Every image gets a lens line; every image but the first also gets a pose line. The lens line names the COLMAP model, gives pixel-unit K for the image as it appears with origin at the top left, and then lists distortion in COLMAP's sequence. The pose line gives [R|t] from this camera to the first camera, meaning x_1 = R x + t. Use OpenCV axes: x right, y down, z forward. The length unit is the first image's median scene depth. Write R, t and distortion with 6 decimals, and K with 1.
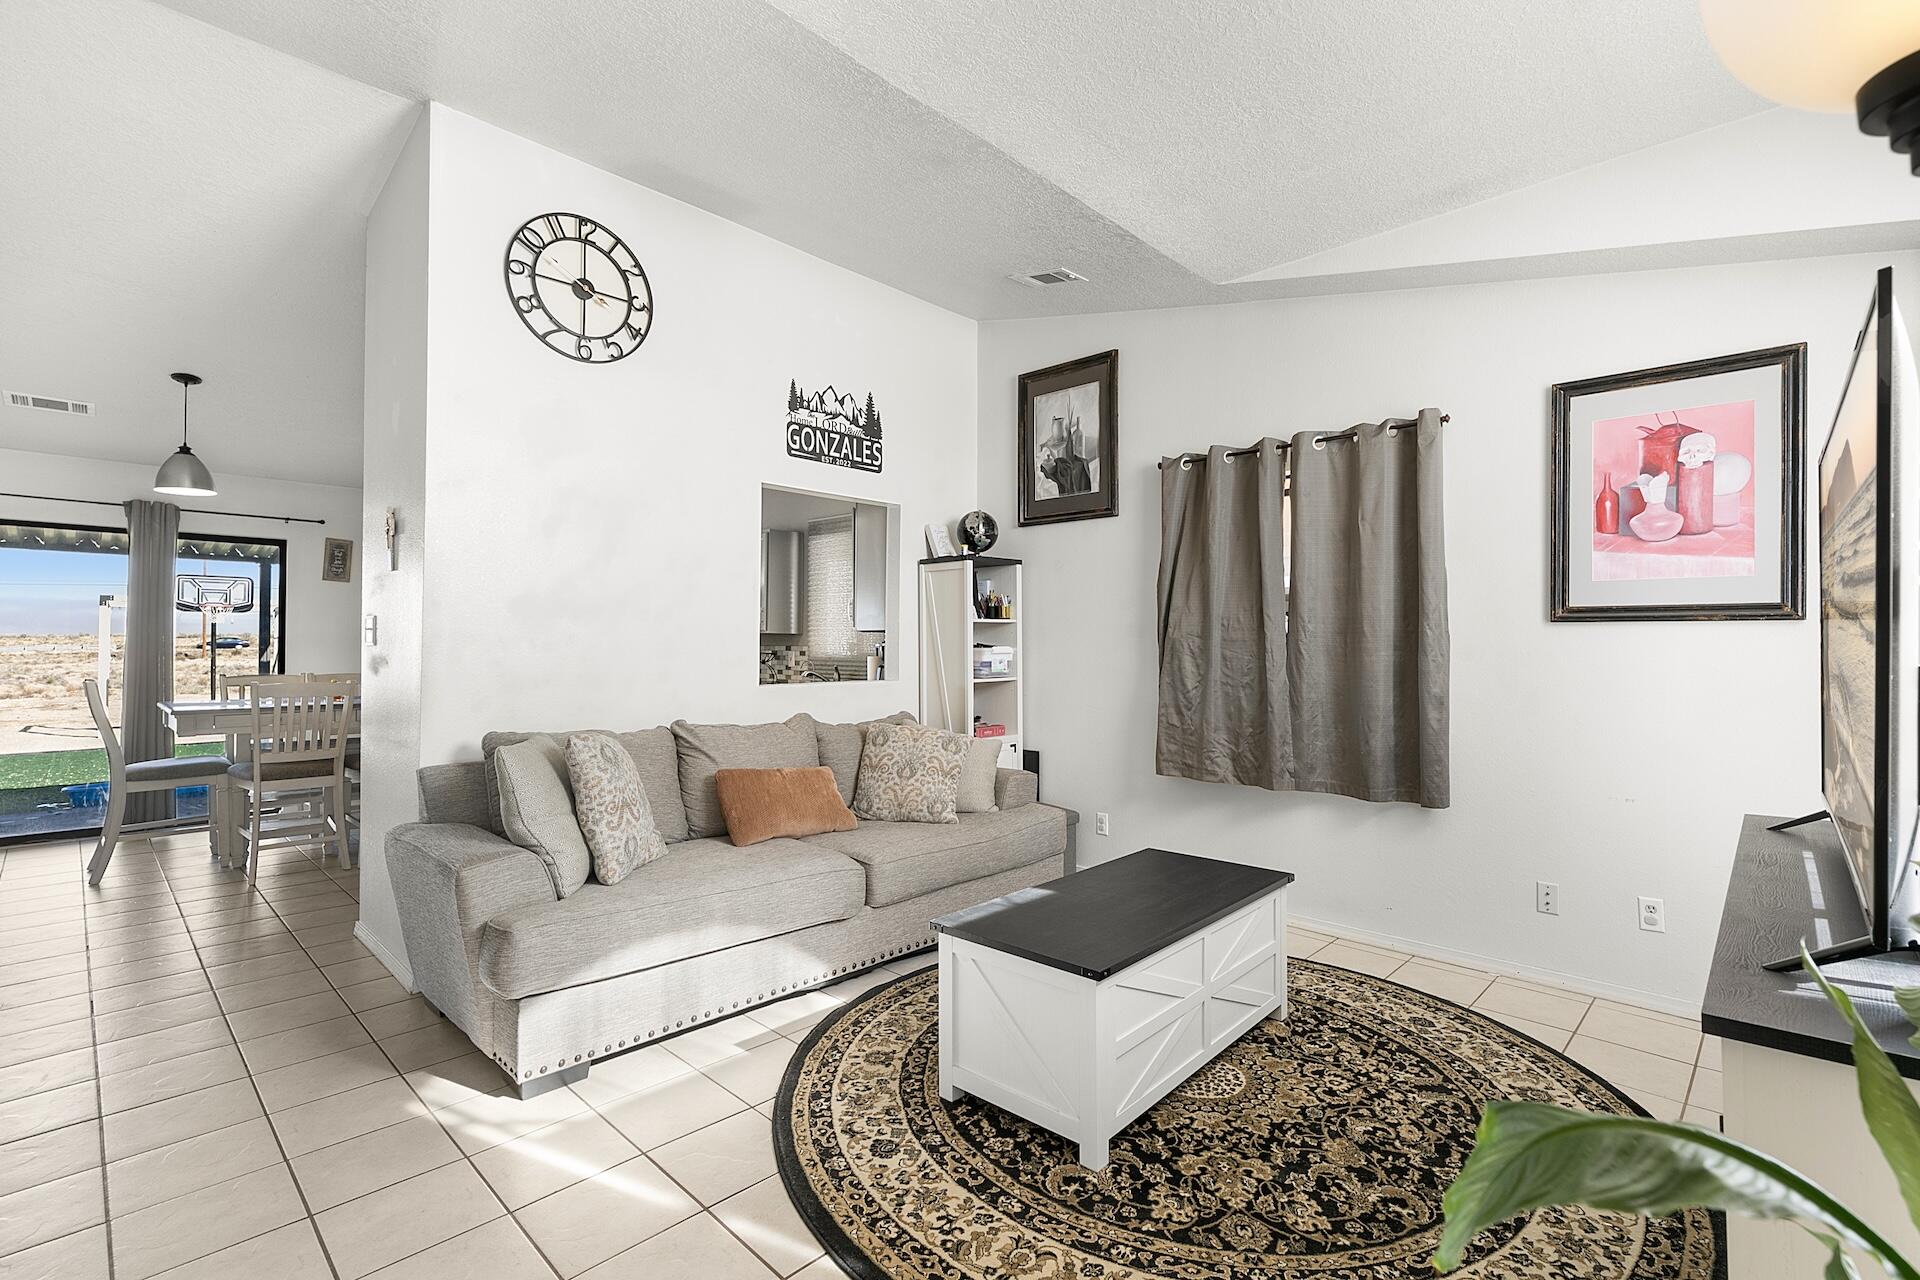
lens RADIAL K [[881.9, 0, 966.2], [0, 881.9, 642.1], [0, 0, 1]] dist [0.019454, 0.000554]
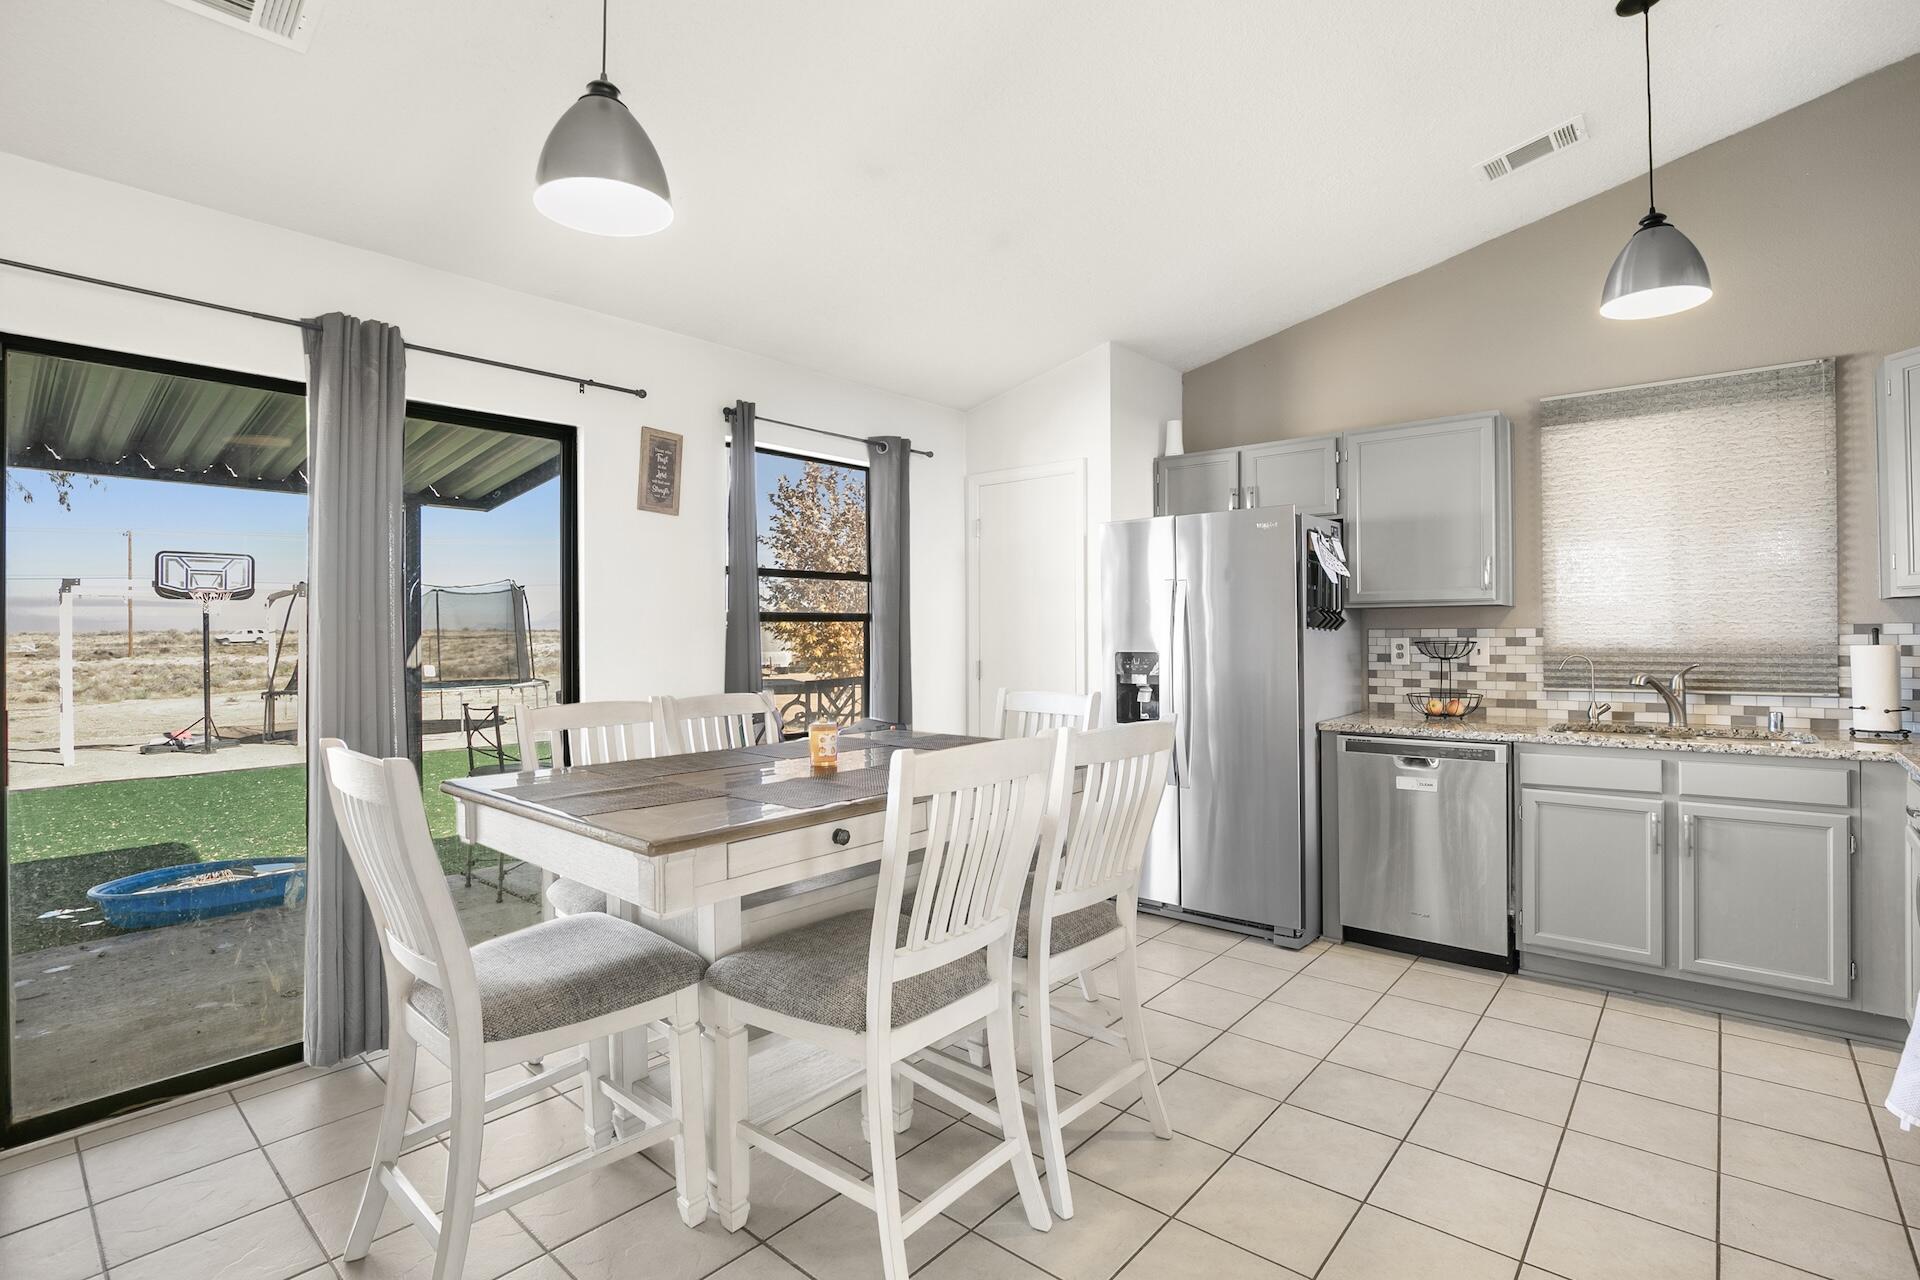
lens RADIAL K [[881.9, 0, 956.6], [0, 881.9, 644.7], [0, 0, 1]] dist [0.019454, 0.000554]
pose [[0.999023, -0.005670, 0.043817, -0.553180], [0.005266, 0.999943, 0.009334, 0.007679], [-0.043868, -0.009094, 0.998996, 0.464014]]
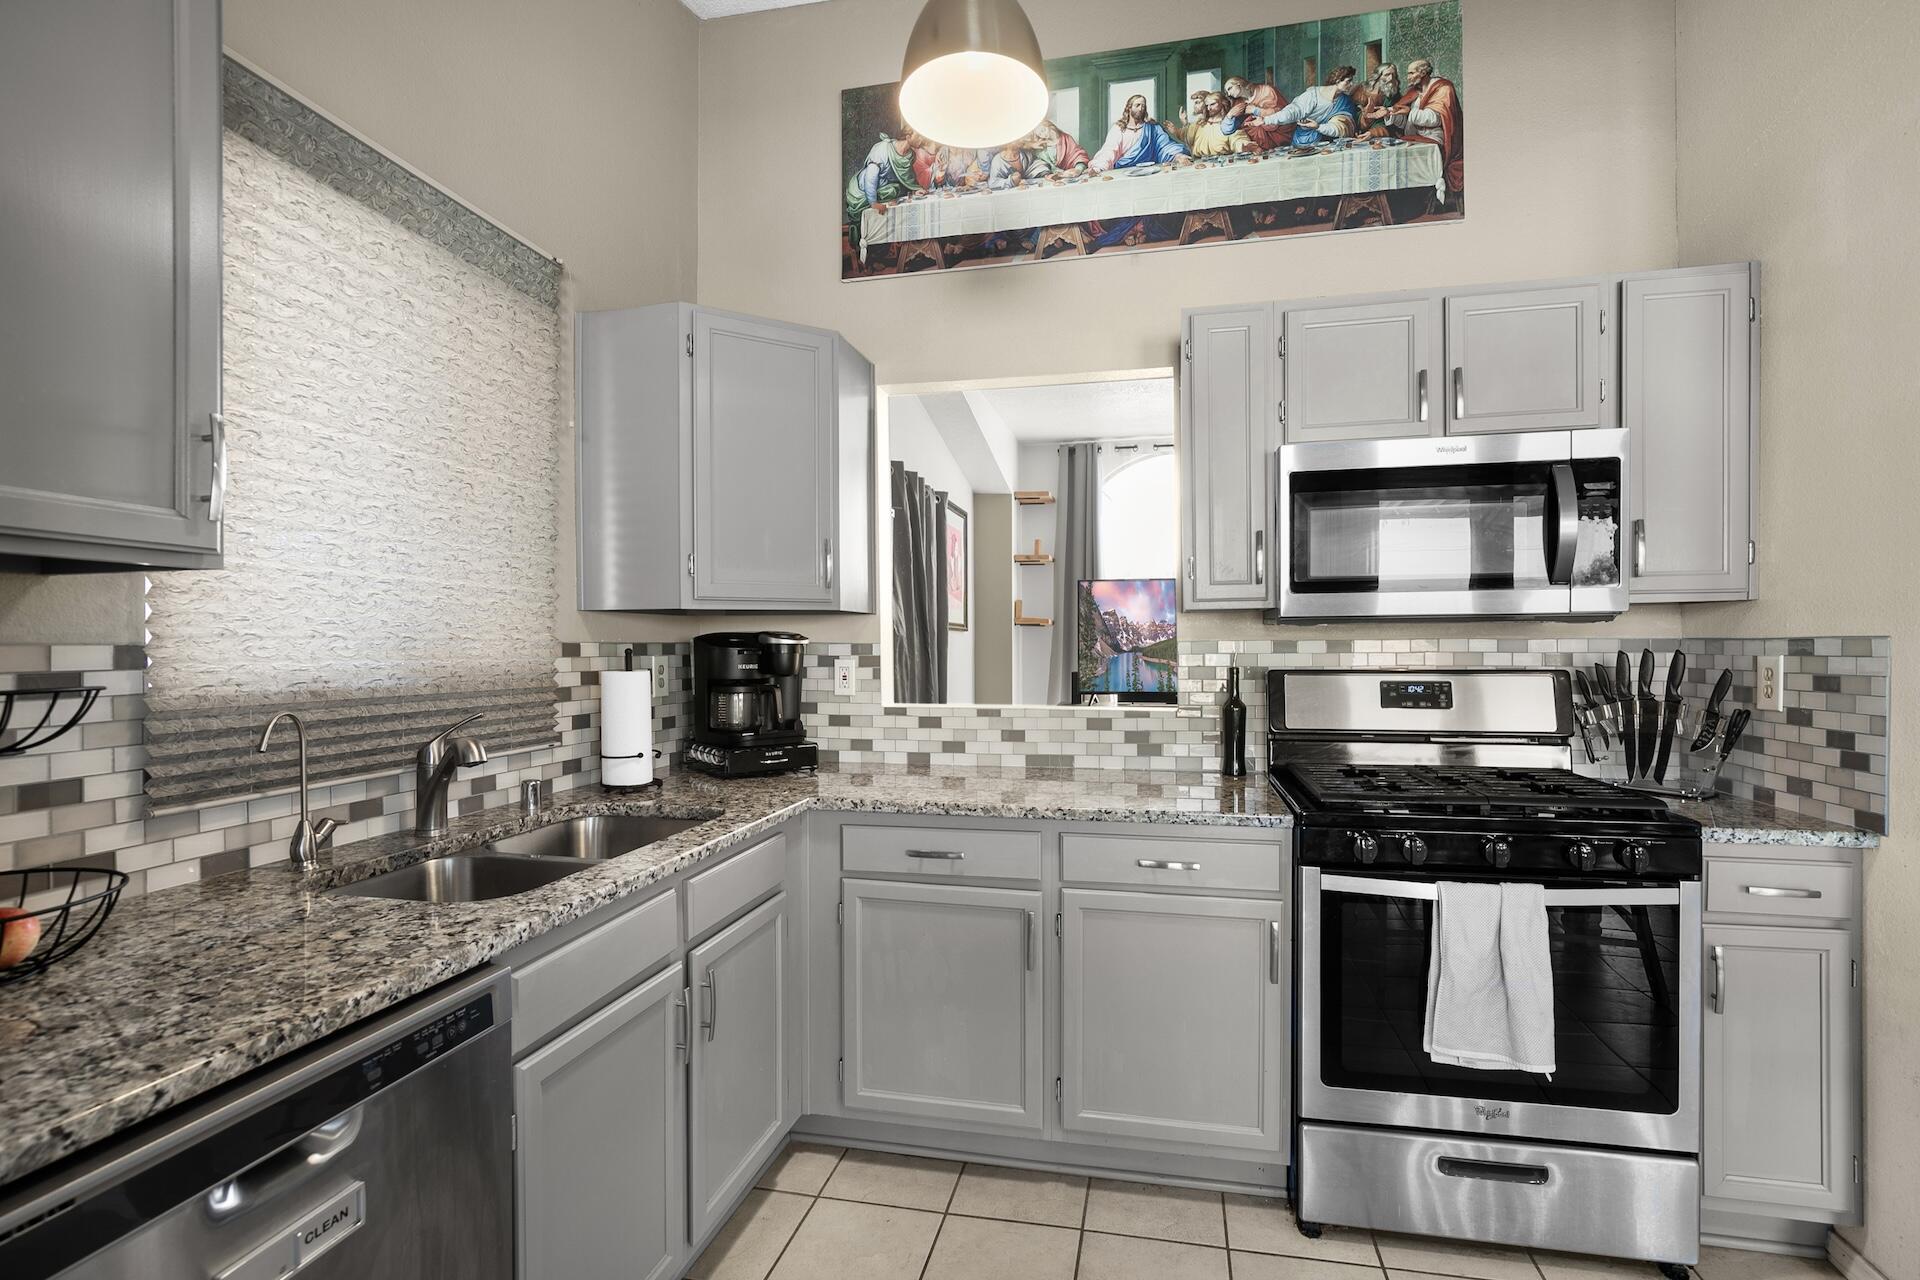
lens RADIAL K [[881.9, 0, 969.9], [0, 881.9, 641.8], [0, 0, 1]] dist [0.019454, 0.000554]
pose [[-0.532623, 0.008941, 0.846305, -0.434342], [0.006022, 0.999959, -0.006775, 0.006309], [-0.846331, 0.001488, -0.532655, 0.939481]]
